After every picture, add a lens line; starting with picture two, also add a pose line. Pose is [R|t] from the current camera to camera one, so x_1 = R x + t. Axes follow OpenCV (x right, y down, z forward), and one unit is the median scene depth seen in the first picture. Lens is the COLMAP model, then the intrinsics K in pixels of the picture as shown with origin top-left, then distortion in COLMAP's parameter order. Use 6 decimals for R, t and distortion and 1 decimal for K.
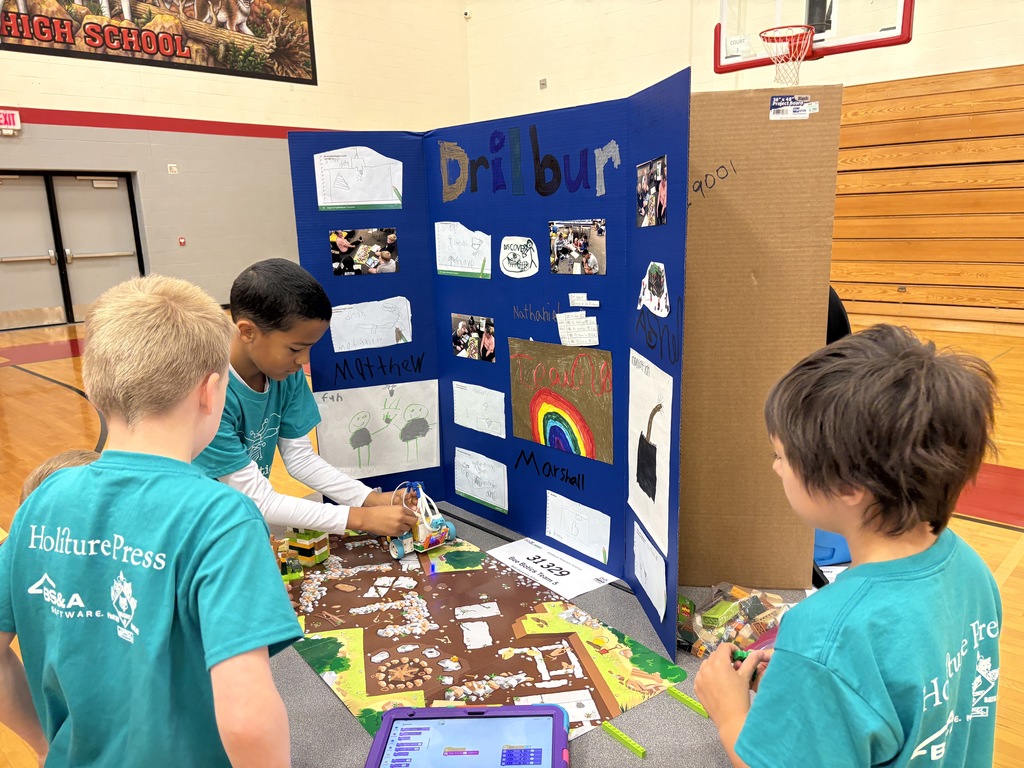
lens RADIAL K [[797.7, 0, 512.0], [0, 797.7, 384.0], [0, 0, 1]] dist [0.001921, 0.003155]
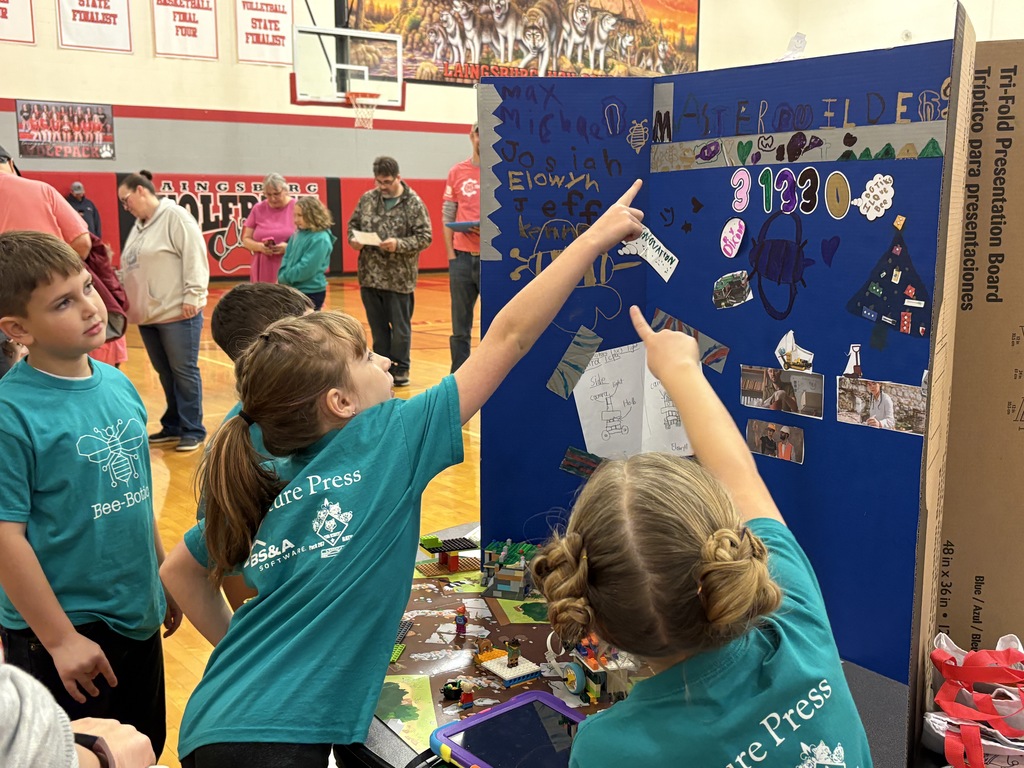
lens RADIAL K [[1059.4, 0, 512.0], [0, 1059.4, 384.0], [0, 0, 1]] dist [0.002411, -0.027173]
pose [[0.986088, 0.040021, -0.161333, -0.291013], [-0.045623, 0.998473, -0.031164, 0.219502], [0.159839, 0.038091, 0.986408, -1.011316]]
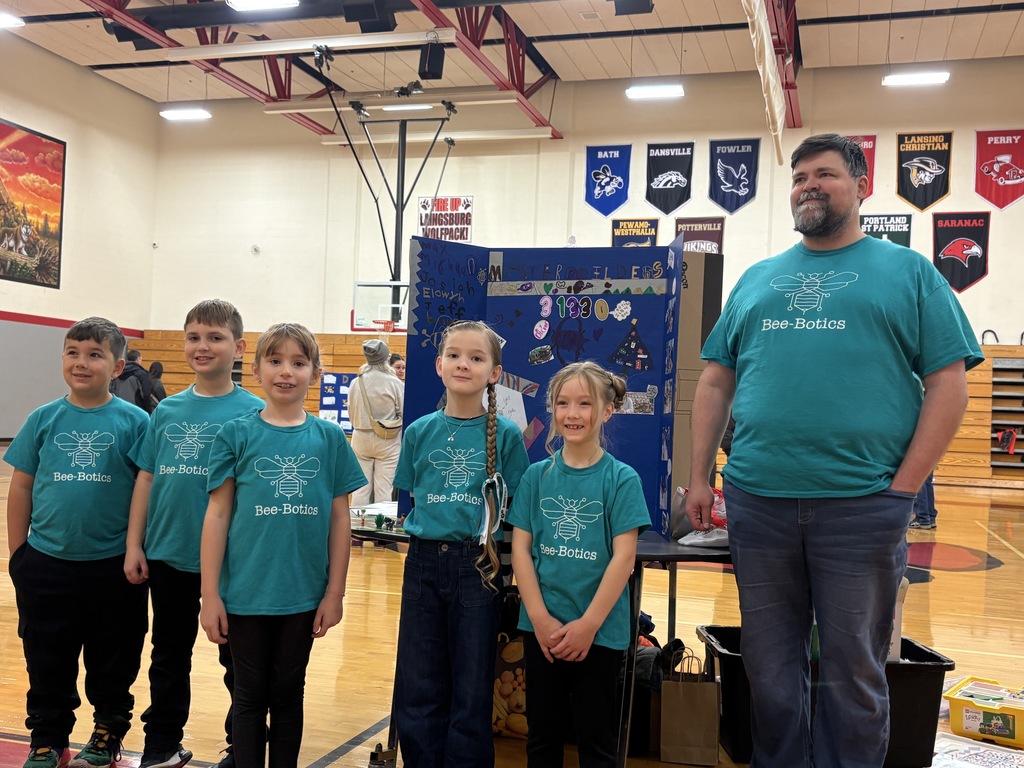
lens RADIAL K [[1059.4, 0, 512.0], [0, 1059.4, 384.0], [0, 0, 1]] dist [0.002411, -0.027173]
pose [[0.893243, 0.066291, 0.444660, -0.414135], [0.037494, 0.974639, -0.220621, 0.269506], [-0.448008, 0.213740, 0.868103, -1.105661]]
